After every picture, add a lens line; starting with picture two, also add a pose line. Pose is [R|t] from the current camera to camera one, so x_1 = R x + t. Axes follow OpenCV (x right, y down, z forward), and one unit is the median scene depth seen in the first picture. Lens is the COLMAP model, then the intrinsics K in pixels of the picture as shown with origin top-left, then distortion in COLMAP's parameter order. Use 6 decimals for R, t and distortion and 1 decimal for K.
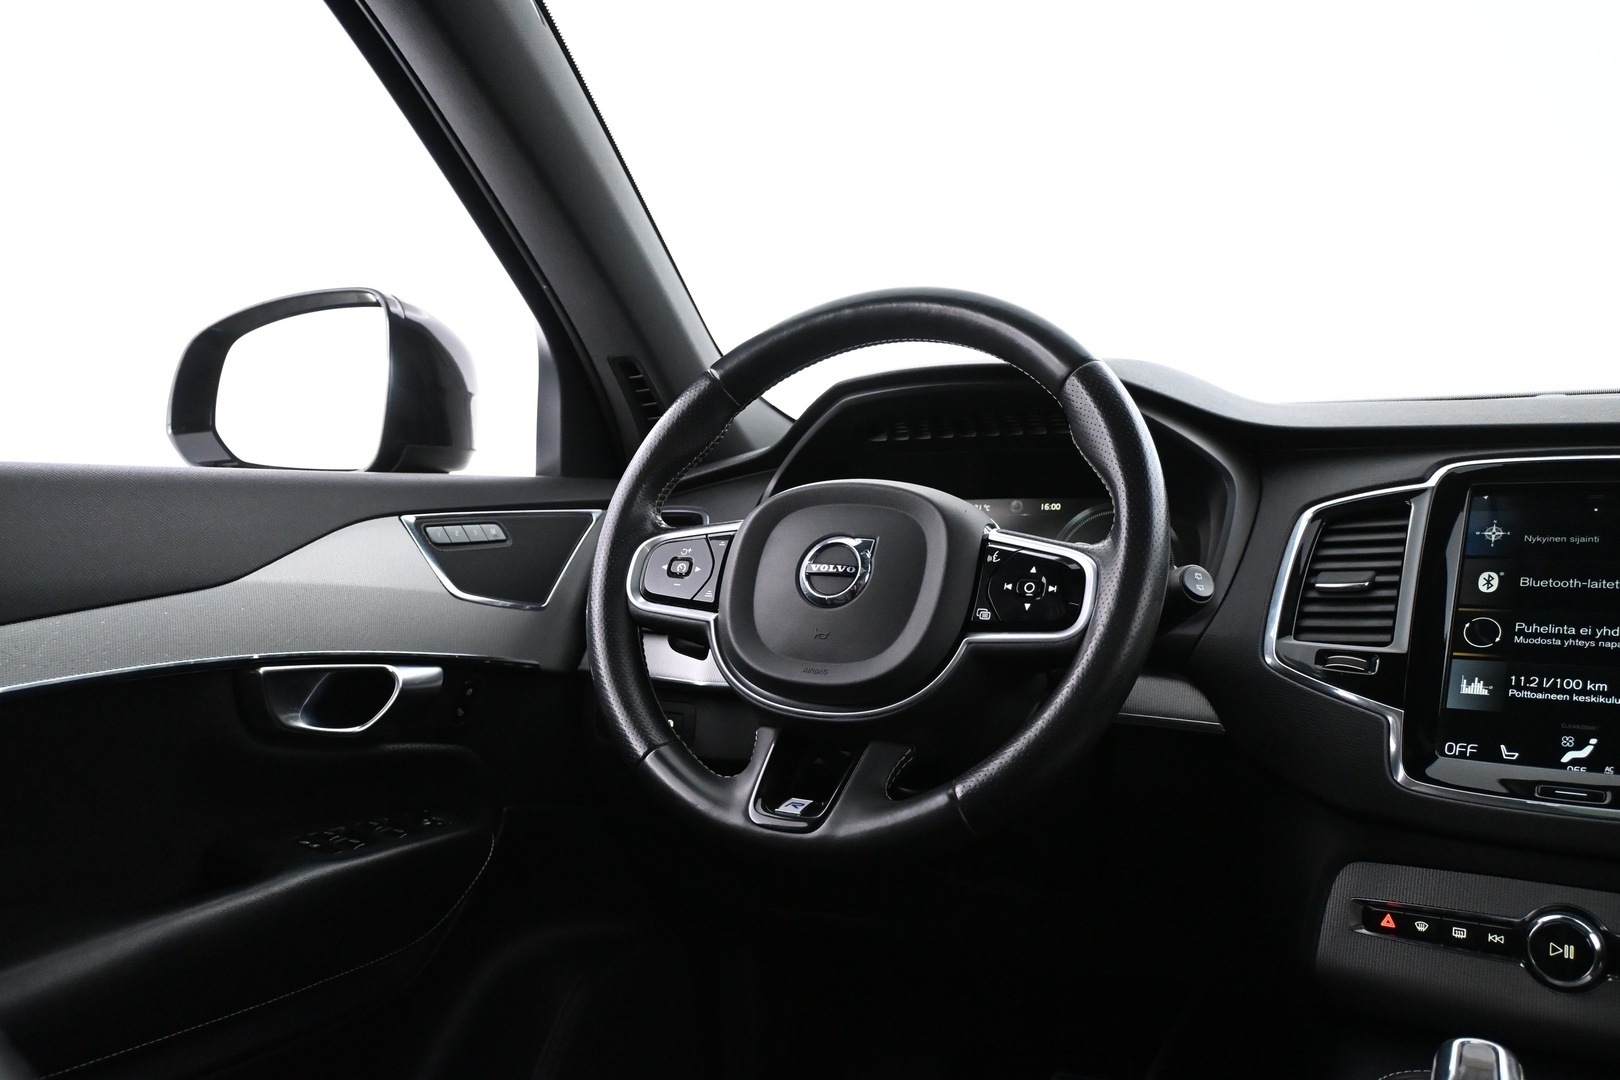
lens RADIAL K [[1354.7, 0, 810.4], [0, 1354.7, 527.9], [0, 0, 1]] dist [-0.006832, -0.010634]
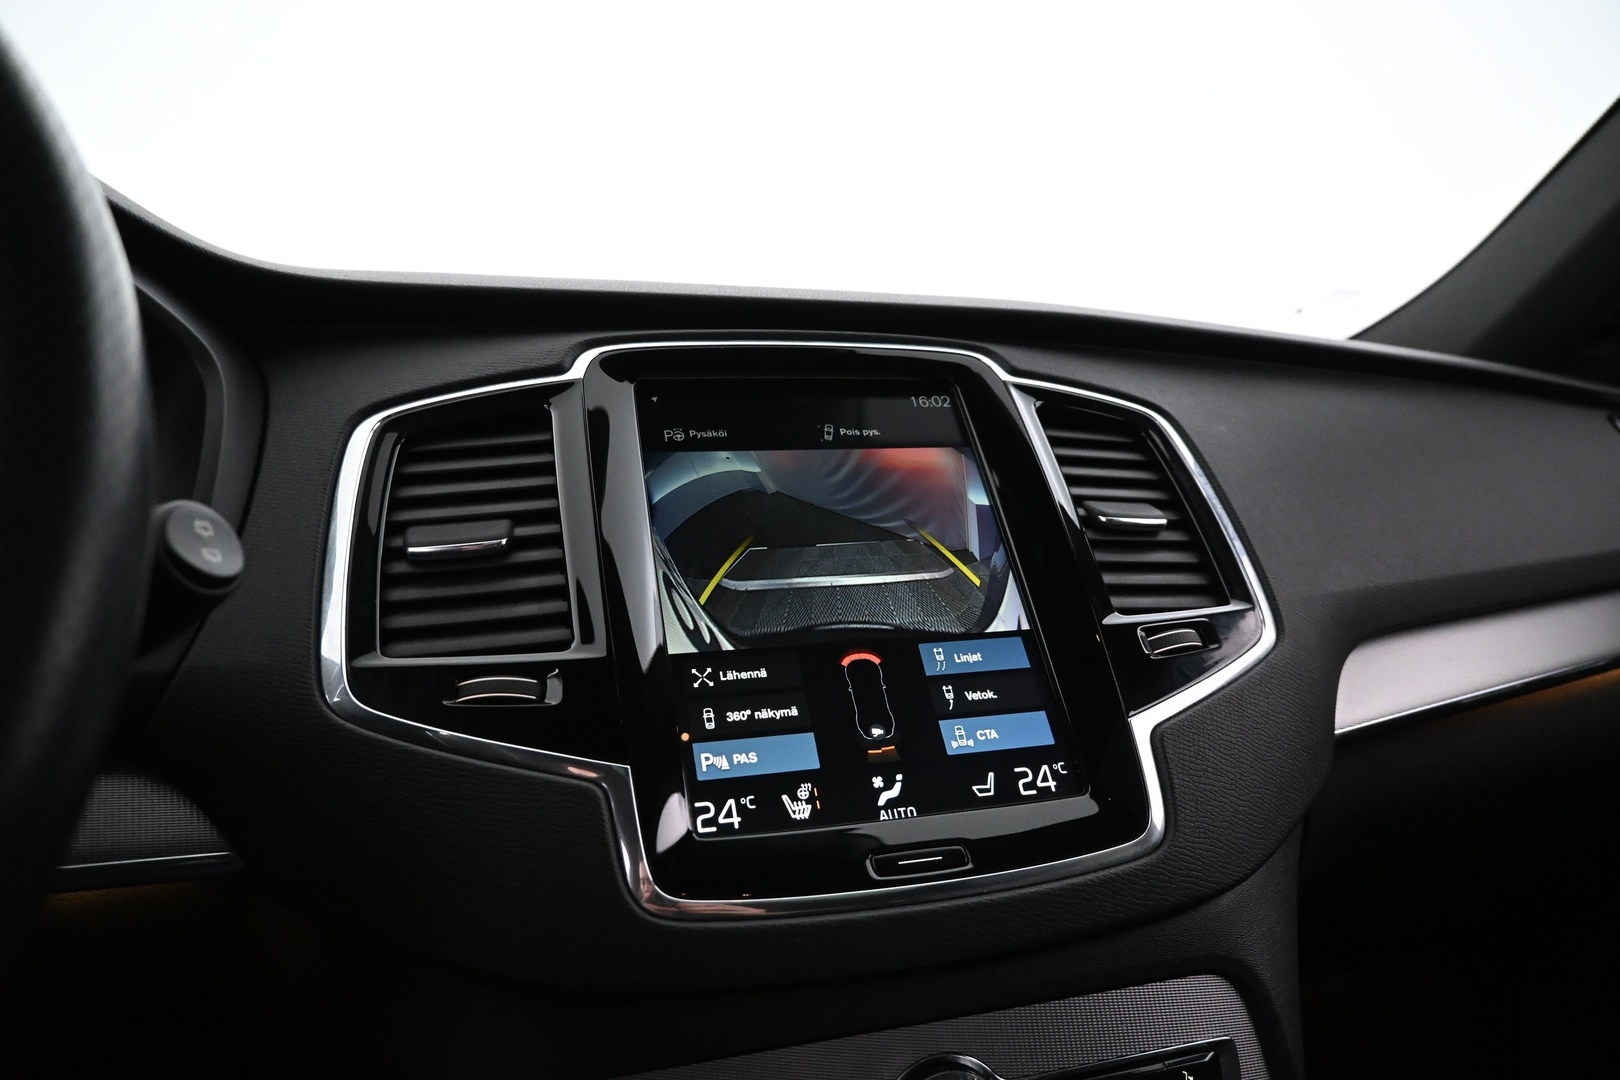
lens RADIAL K [[1100.0, 0, 806.5], [0, 1100.0, 536.9], [0, 0, 1]] dist [-0.014020, 0.007615]
pose [[0.620368, -0.033486, 0.783596, 0.135535], [0.041949, 0.999075, 0.009483, 0.040827], [-0.783188, 0.026988, 0.621199, 0.625952]]
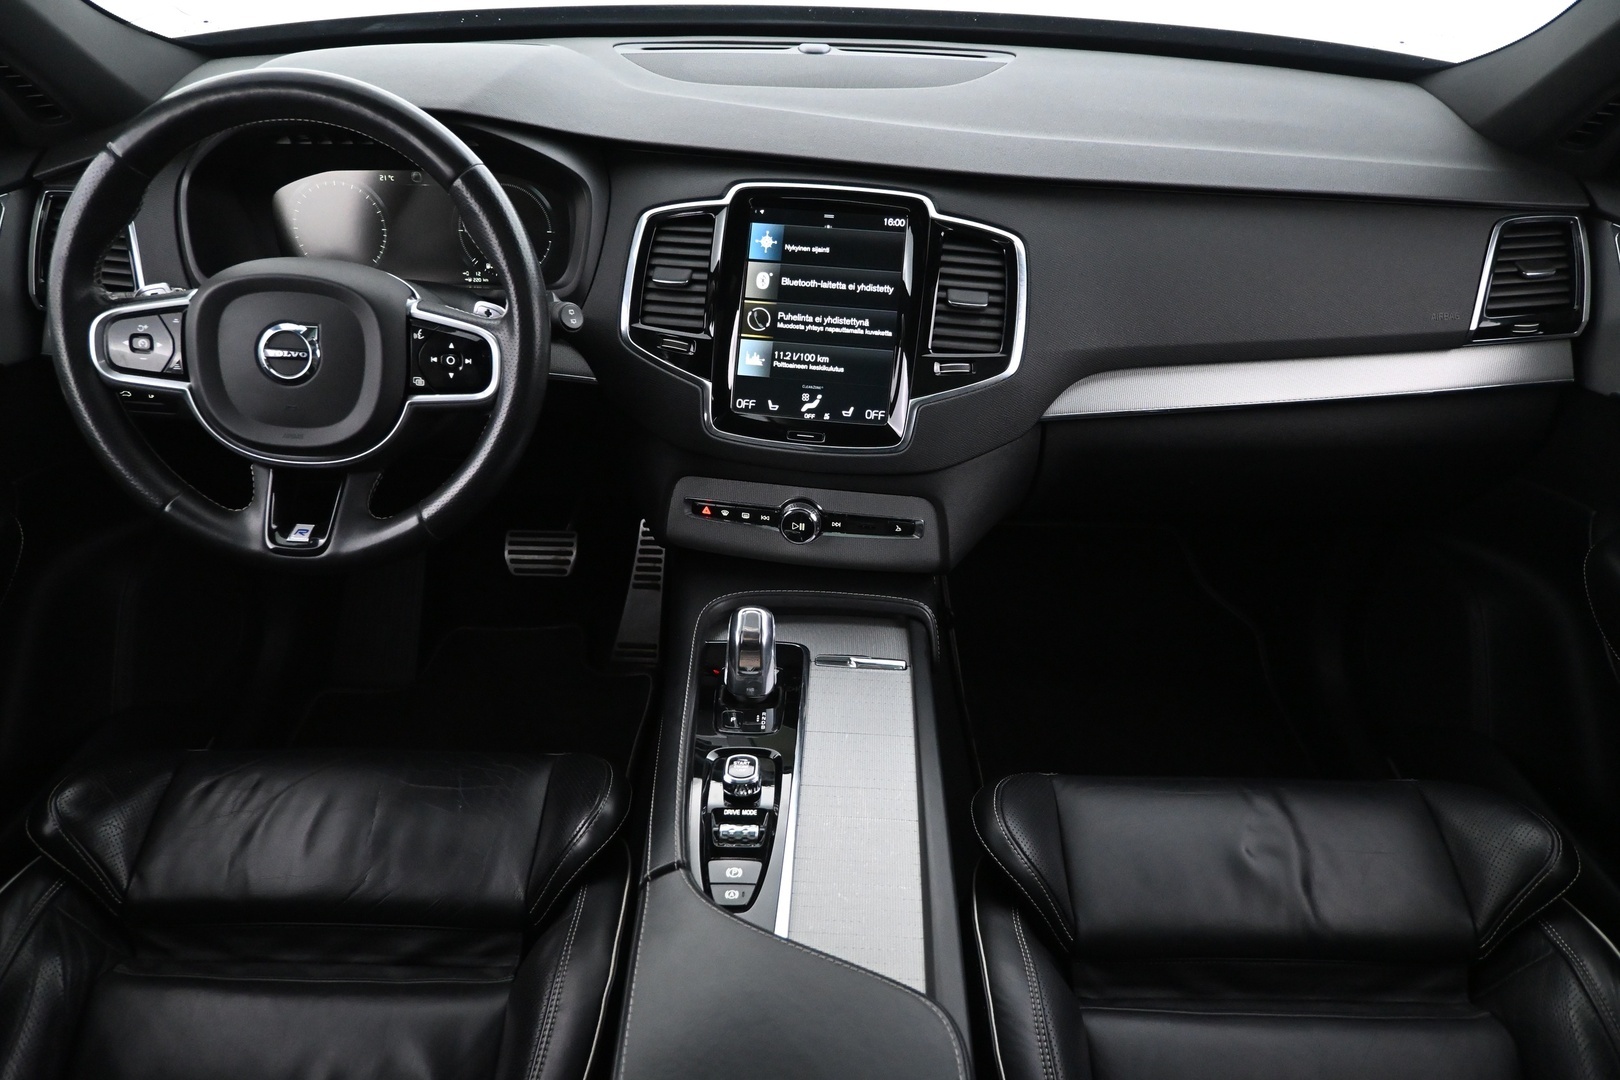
lens RADIAL K [[1100.0, 0, 815.4], [0, 1100.0, 540.7], [0, 0, 1]] dist [-0.014020, 0.007615]
pose [[0.890002, -0.232737, 0.392085, 0.012698], [-0.019579, 0.839615, 0.542829, -0.364680], [-0.455537, -0.490795, 0.742702, -0.061046]]
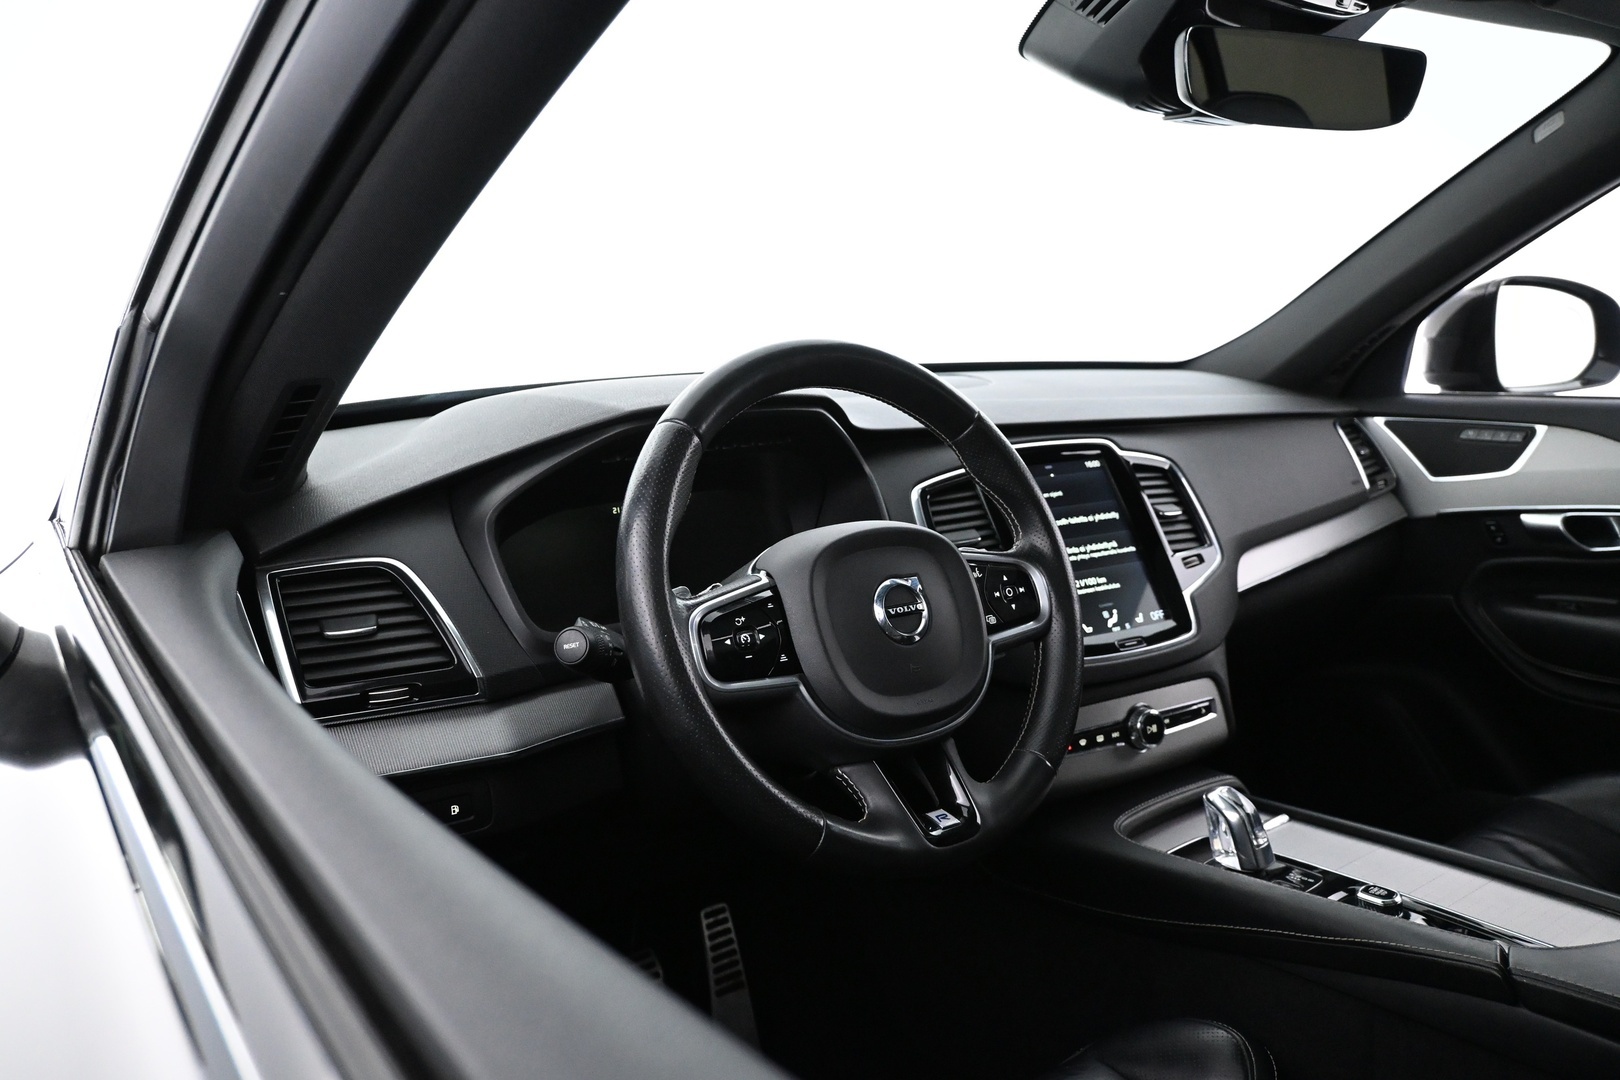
lens RADIAL K [[1154.6, 0, 814.5], [0, 1154.6, 548.0], [0, 0, 1]] dist [-0.009651, -0.000750]
pose [[0.424318, -0.173690, 0.888699, -0.809303], [0.040641, 0.984095, 0.172931, -0.178073], [-0.904601, -0.037260, 0.424628, 0.625621]]
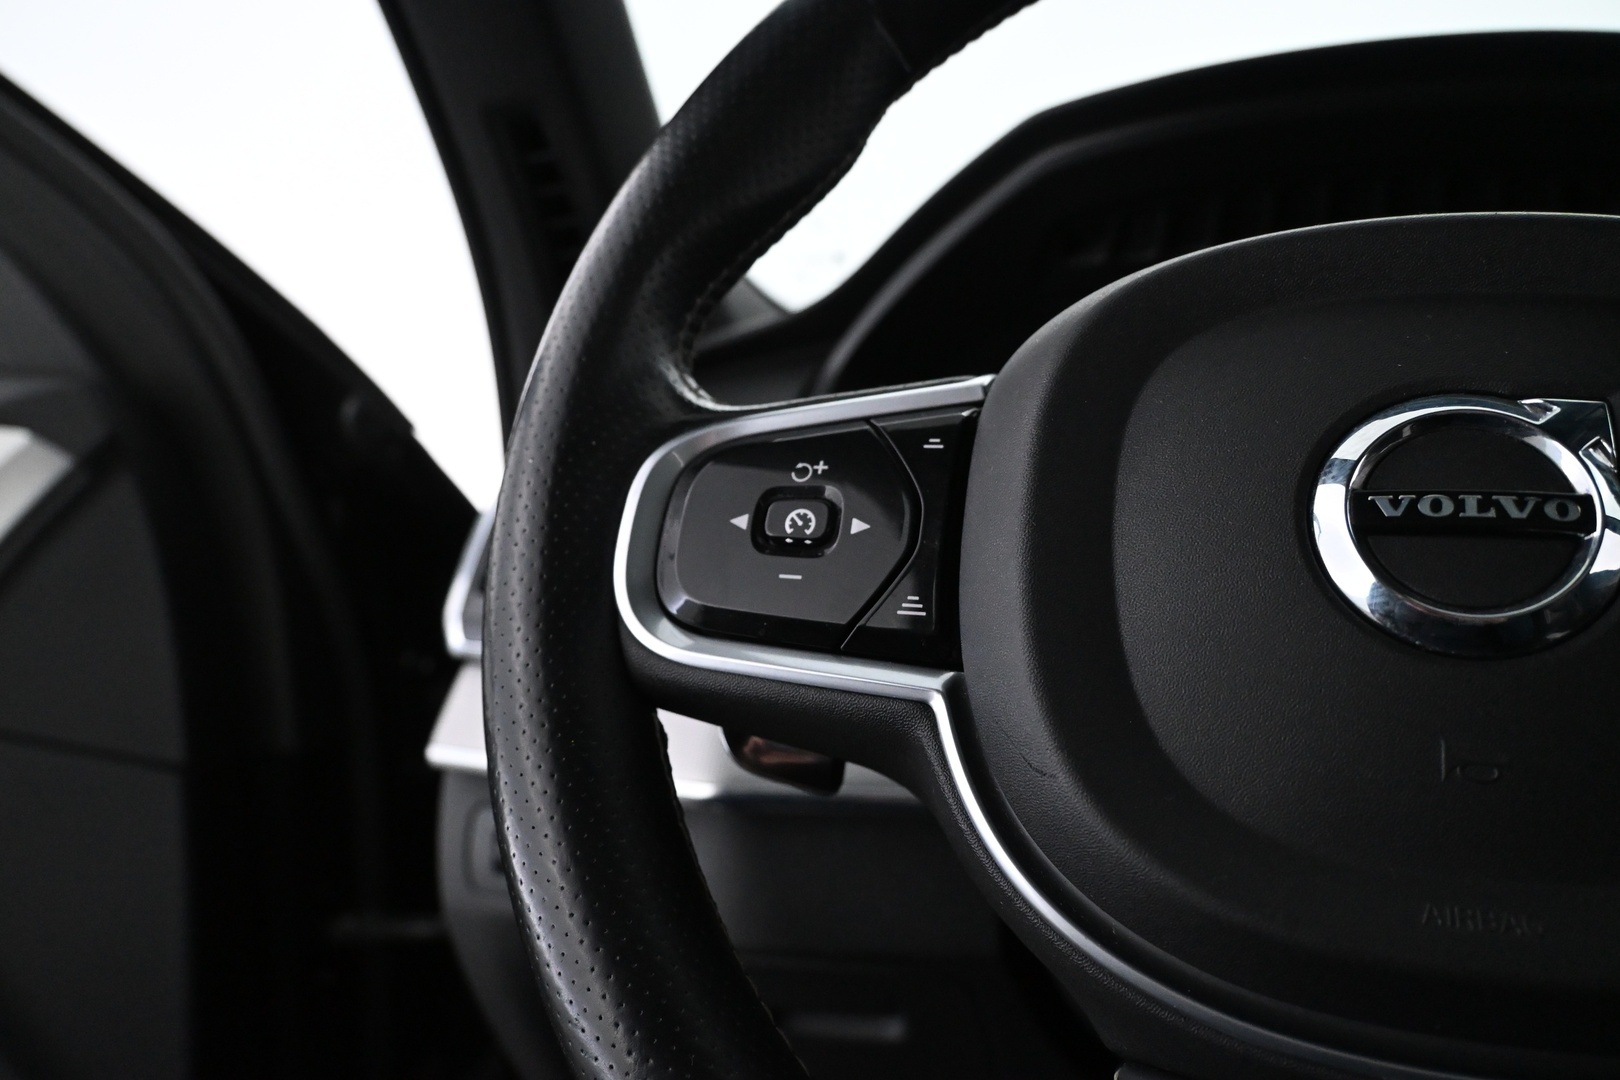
lens RADIAL K [[1209.9, 0, 816.0], [0, 1209.9, 541.1], [0, 0, 1]] dist [-0.001550, -0.000762]
pose [[0.988185, -0.024435, 0.151302, -0.136880], [0.019686, 0.999268, 0.032808, 0.025149], [-0.151993, -0.029442, 0.987943, 0.743301]]
